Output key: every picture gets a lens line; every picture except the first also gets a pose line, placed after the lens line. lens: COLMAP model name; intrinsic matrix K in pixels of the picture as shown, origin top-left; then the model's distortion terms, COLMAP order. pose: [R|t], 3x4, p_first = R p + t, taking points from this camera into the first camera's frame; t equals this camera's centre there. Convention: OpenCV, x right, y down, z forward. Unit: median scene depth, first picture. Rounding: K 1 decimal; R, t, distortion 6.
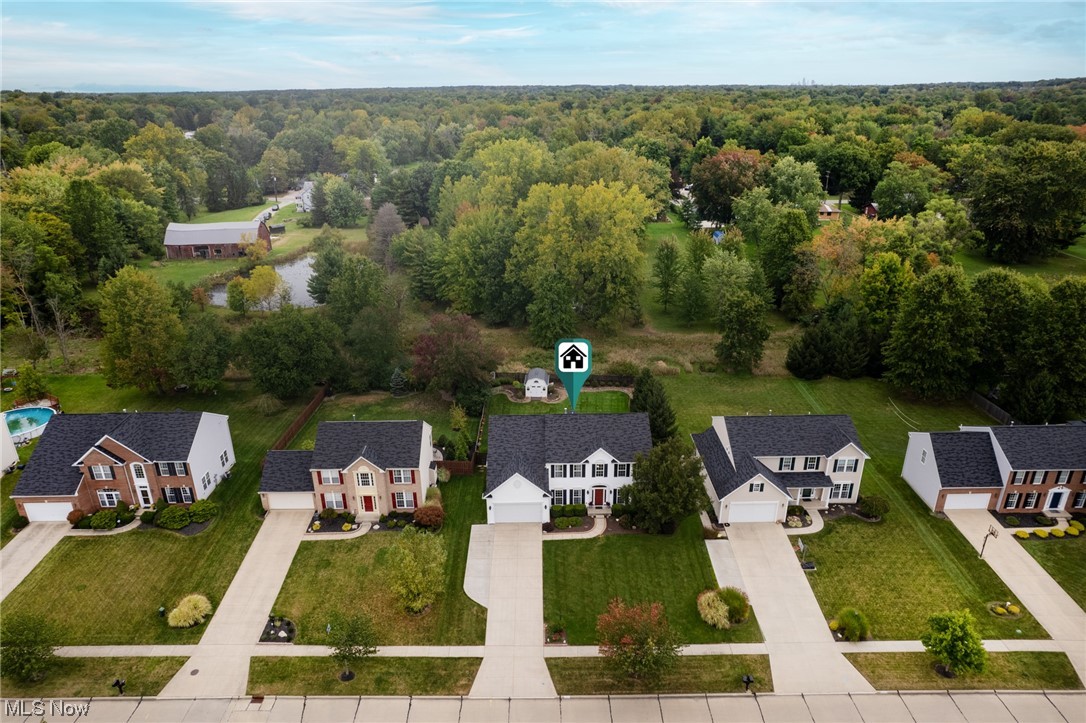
lens RADIAL K [[708.6, 0, 541.0], [0, 708.6, 361.3], [0, 0, 1]] dist [-0.008340, 0.002462]
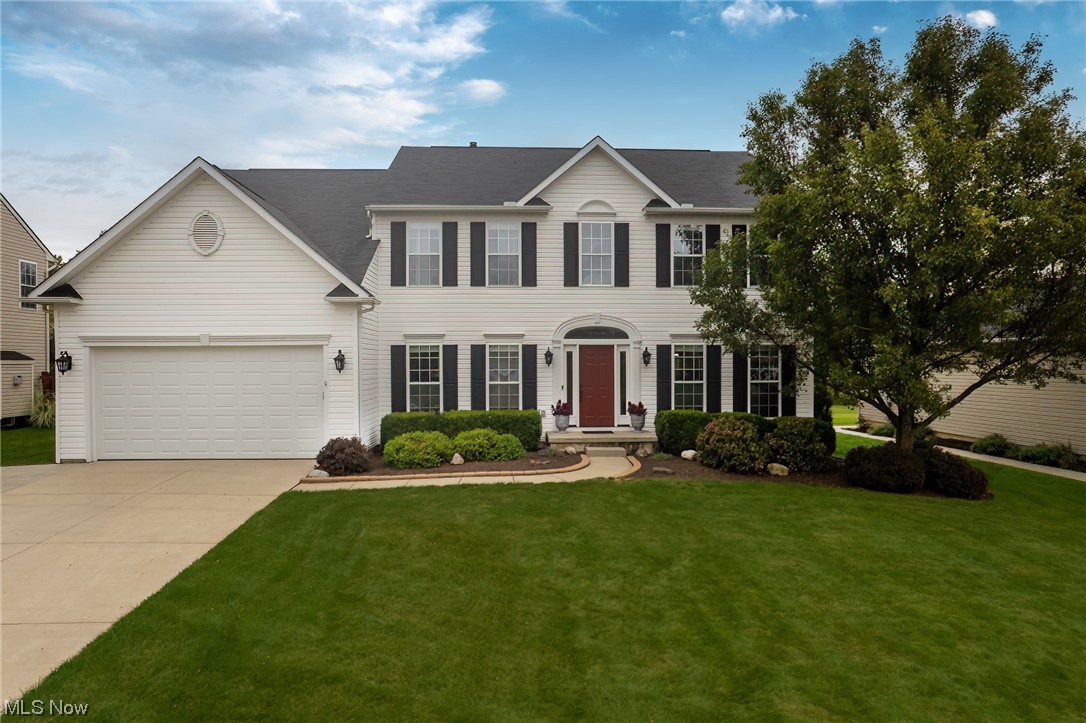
lens RADIAL K [[708.6, 0, 548.1], [0, 708.6, 358.1], [0, 0, 1]] dist [-0.008340, 0.002462]
pose [[0.999044, 0.010189, 0.042515, 0.056446], [0.007017, 0.922485, -0.385968, 0.277887], [-0.043152, 0.385898, 0.921532, 0.789789]]
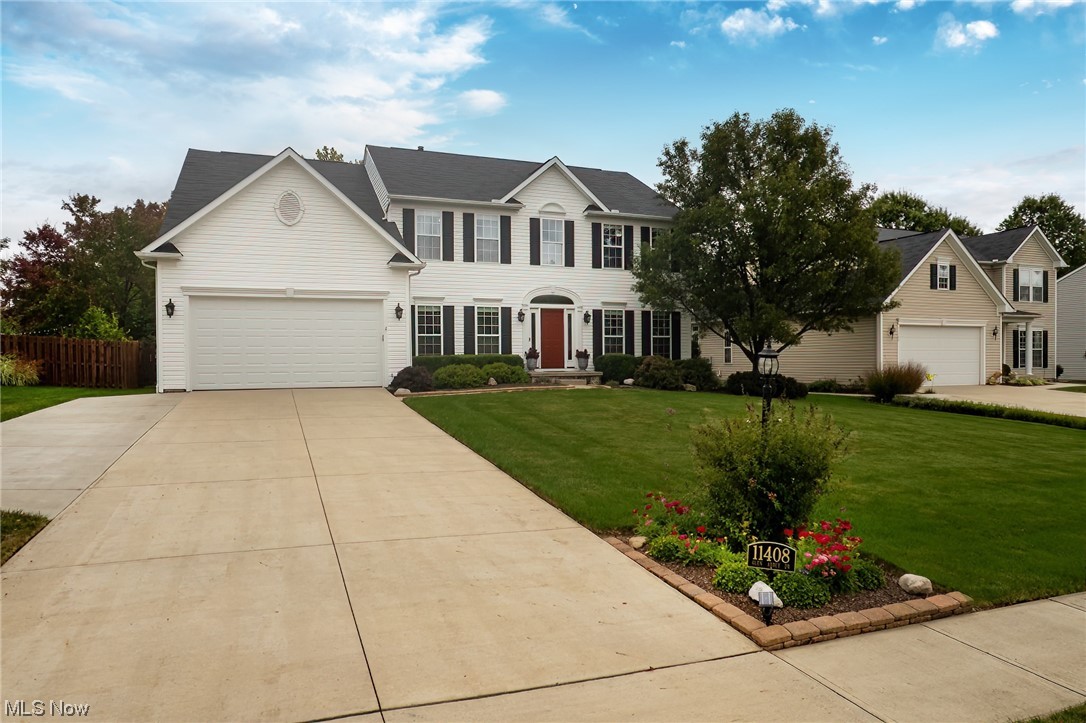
lens RADIAL K [[708.6, 0, 545.2], [0, 708.6, 363.7], [0, 0, 1]] dist [-0.008340, 0.002462]
pose [[0.929434, 0.005239, 0.368952, -0.040585], [0.135804, 0.924858, -0.355239, 0.320874], [-0.343089, 0.380277, 0.858883, 0.737675]]
